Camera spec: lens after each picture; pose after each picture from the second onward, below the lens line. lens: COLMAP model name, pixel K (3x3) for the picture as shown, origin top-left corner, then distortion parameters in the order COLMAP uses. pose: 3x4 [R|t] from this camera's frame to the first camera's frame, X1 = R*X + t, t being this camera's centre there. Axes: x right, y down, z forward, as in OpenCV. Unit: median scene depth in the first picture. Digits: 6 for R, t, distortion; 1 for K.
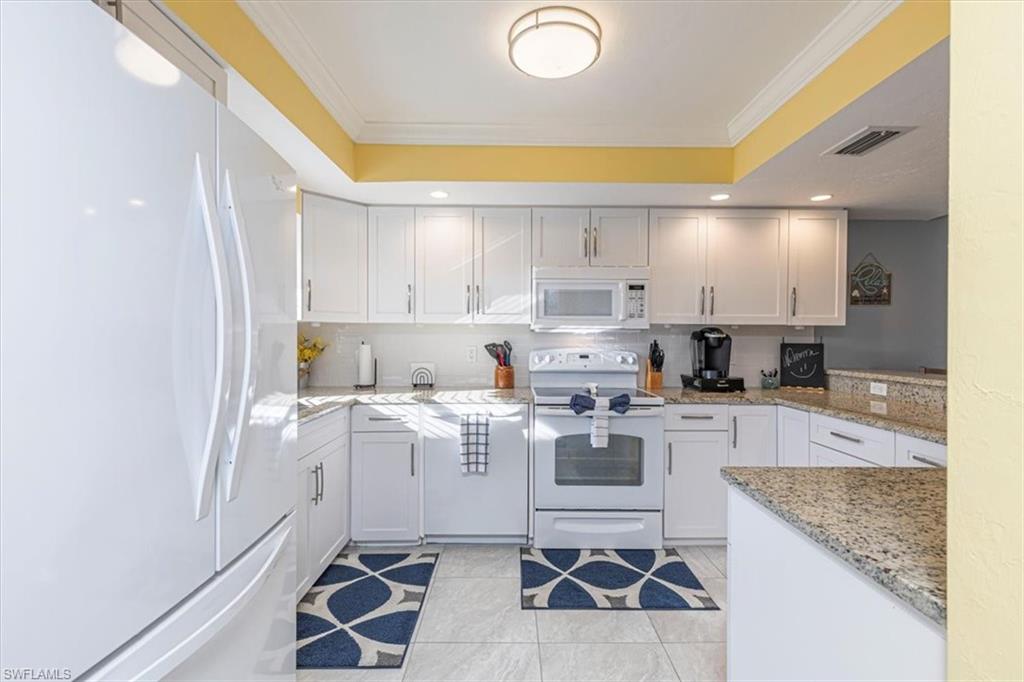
lens RADIAL K [[456.4, 0, 516.5], [0, 456.4, 339.7], [0, 0, 1]] dist [0.006121, -0.000493]
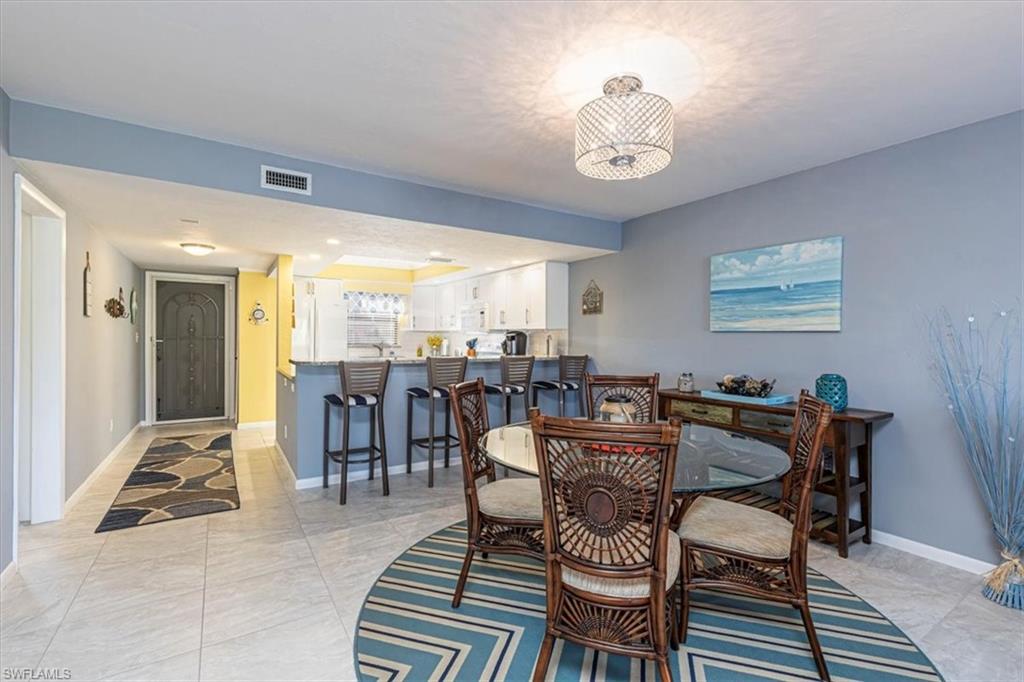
lens RADIAL K [[456.4, 0, 516.5], [0, 456.4, 339.7], [0, 0, 1]] dist [0.006121, -0.000493]
pose [[0.540690, 0.003478, -0.841215, 2.154440], [-0.007232, 0.999974, -0.000514, 0.012637], [0.841191, 0.006362, 0.540701, -0.023313]]
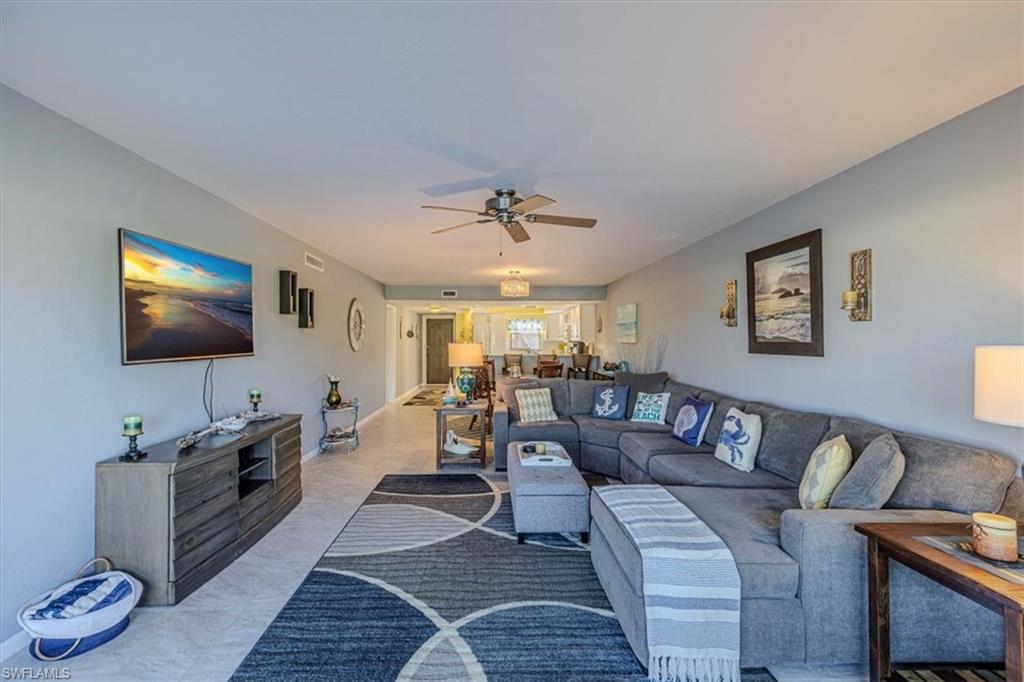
lens RADIAL K [[460.1, 0, 497.6], [0, 460.1, 338.9], [0, 0, 1]] dist [0.006555, -0.000025]
pose [[0.009683, -0.008181, -0.999920, 4.084565], [-0.001305, 0.999966, -0.008194, -0.012983], [0.999952, 0.001384, 0.009672, 0.387279]]
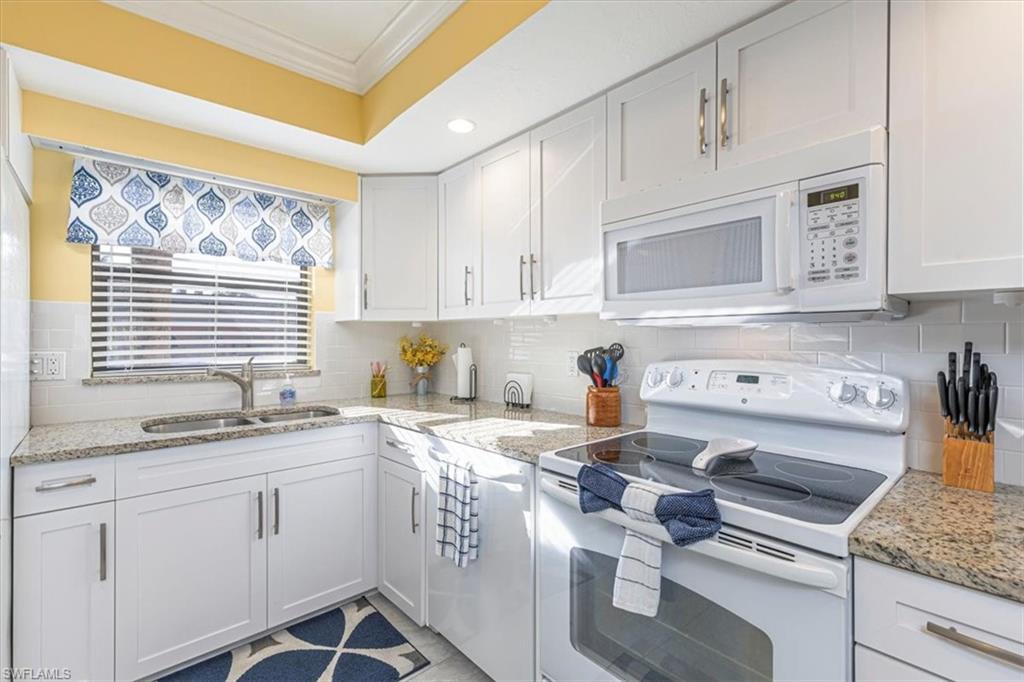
lens RADIAL K [[456.4, 0, 516.5], [0, 456.4, 339.7], [0, 0, 1]] dist [0.006121, -0.000493]
pose [[0.666614, -0.002480, -0.745399, 0.365464], [-0.000327, 0.999993, -0.003619, 0.000033], [0.745403, 0.002656, 0.666609, 0.577413]]
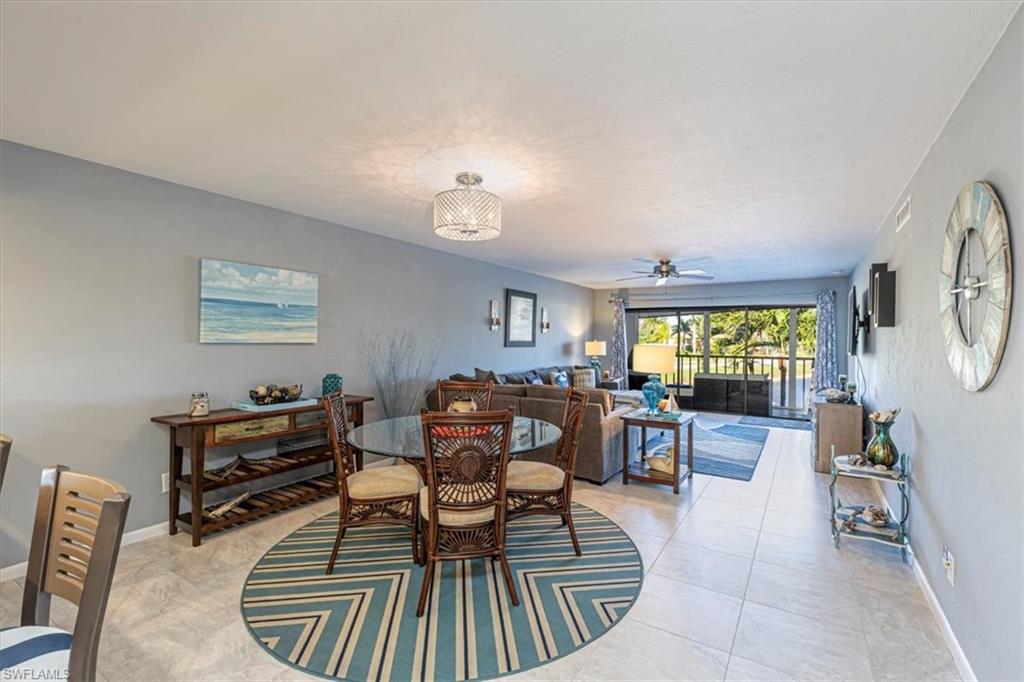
lens RADIAL K [[456.4, 0, 516.5], [0, 456.4, 339.7], [0, 0, 1]] dist [0.006121, -0.000493]
pose [[0.541972, -0.001435, 0.840395, 0.846882], [-0.004547, 0.999979, 0.004640, -0.032385], [-0.840384, -0.006336, 0.541954, -0.141119]]
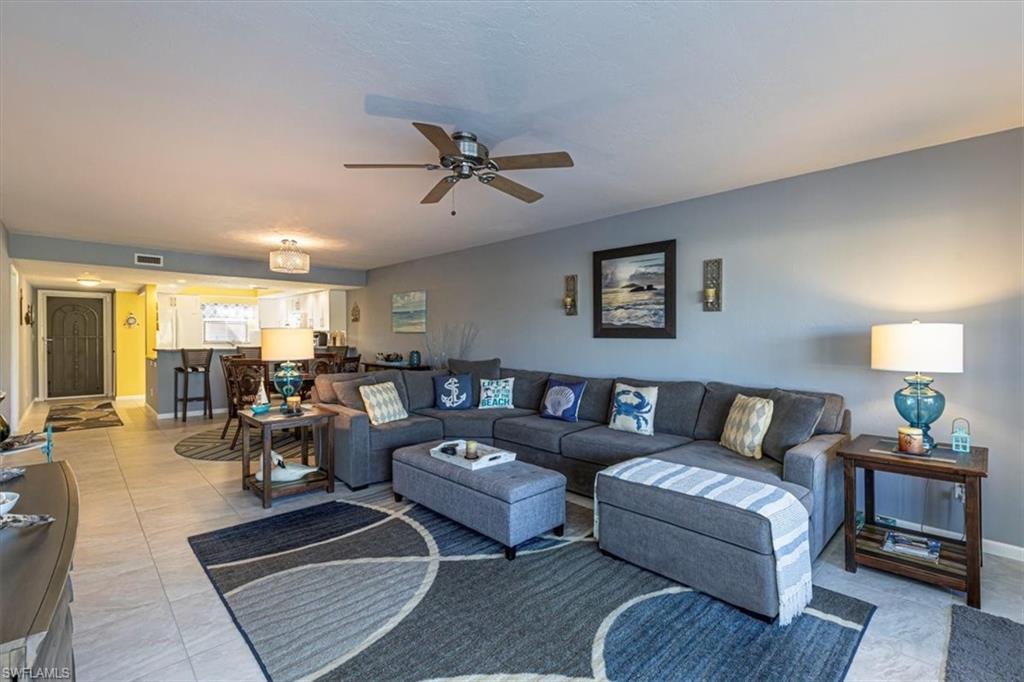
lens RADIAL K [[456.4, 0, 516.5], [0, 456.4, 339.7], [0, 0, 1]] dist [0.006121, -0.000493]
pose [[0.691134, 0.003444, -0.722719, 3.685971], [0.000082, 0.999988, 0.004844, 0.015098], [0.722727, -0.003408, 0.691125, -0.138200]]
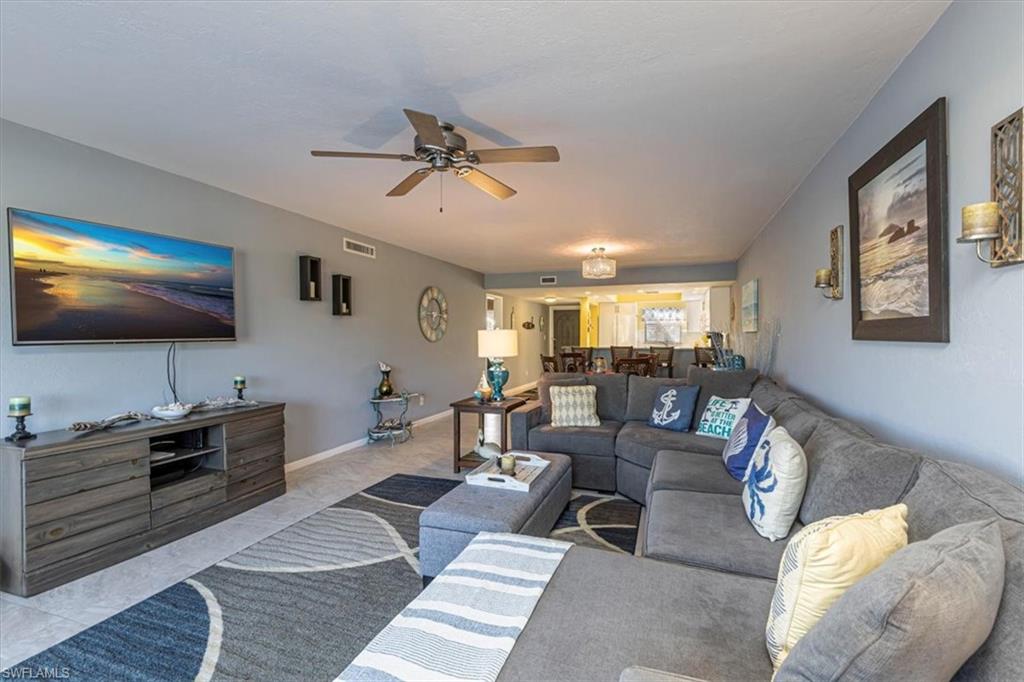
lens RADIAL K [[456.4, 0, 516.5], [0, 456.4, 339.7], [0, 0, 1]] dist [0.006121, -0.000493]
pose [[-0.332625, 0.003881, -0.943051, 3.724152], [-0.001146, 0.999989, 0.004519, 0.013374], [0.943058, 0.002584, -0.332617, 0.840234]]
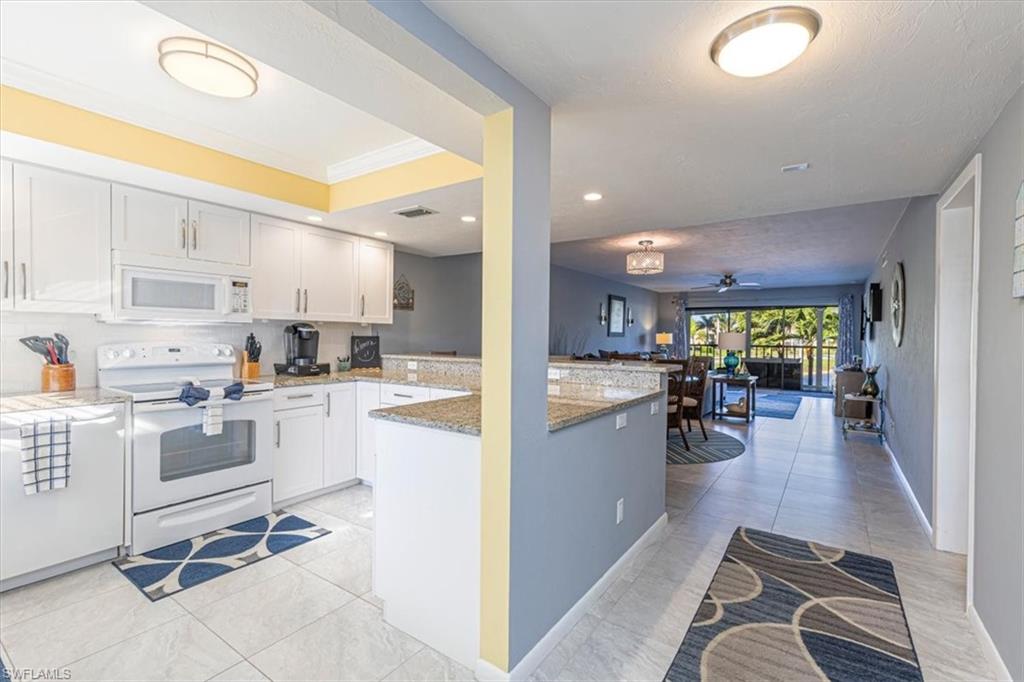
lens RADIAL K [[456.4, 0, 516.5], [0, 456.4, 339.7], [0, 0, 1]] dist [0.006121, -0.000493]
pose [[0.573912, -0.008038, 0.818878, -0.249659], [-0.005212, 0.999896, 0.013468, -0.001865], [-0.818900, -0.011997, 0.573810, -0.159014]]
